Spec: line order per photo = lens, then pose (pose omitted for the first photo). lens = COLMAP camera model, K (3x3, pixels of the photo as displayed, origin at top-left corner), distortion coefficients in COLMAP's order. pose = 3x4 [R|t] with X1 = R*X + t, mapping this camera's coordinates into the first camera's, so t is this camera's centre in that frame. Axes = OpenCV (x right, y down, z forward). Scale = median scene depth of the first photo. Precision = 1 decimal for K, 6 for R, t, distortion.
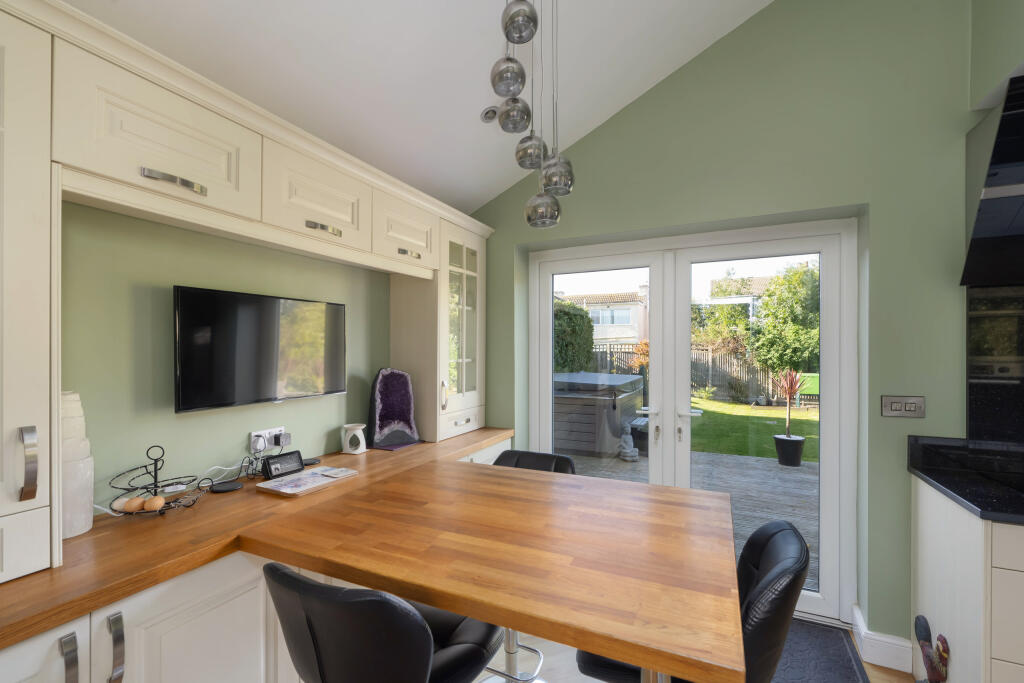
lens RADIAL K [[454.2, 0, 509.1], [0, 454.2, 351.3], [0, 0, 1]] dist [0.015565, 0.000203]
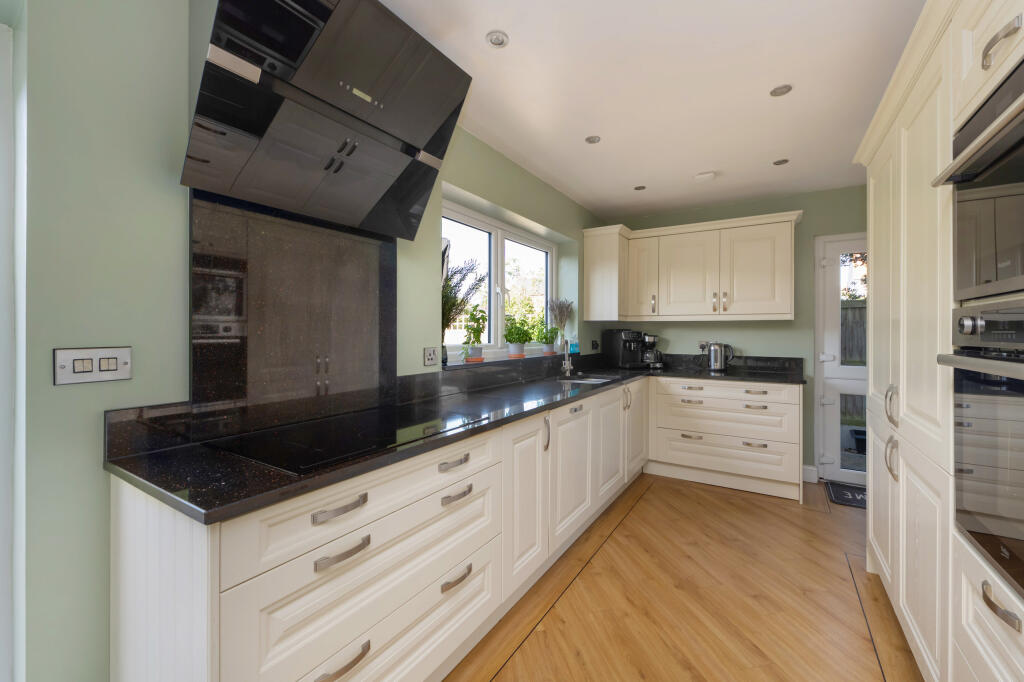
lens RADIAL K [[416.9, 0, 529.9], [0, 416.9, 334.7], [0, 0, 1]] dist [-0.003536, -0.000586]
pose [[0.116335, 0.000407, 0.993210, 0.337769], [-0.001703, 0.999999, -0.000210, 0.070141], [-0.993209, -0.001667, 0.116335, 0.328378]]
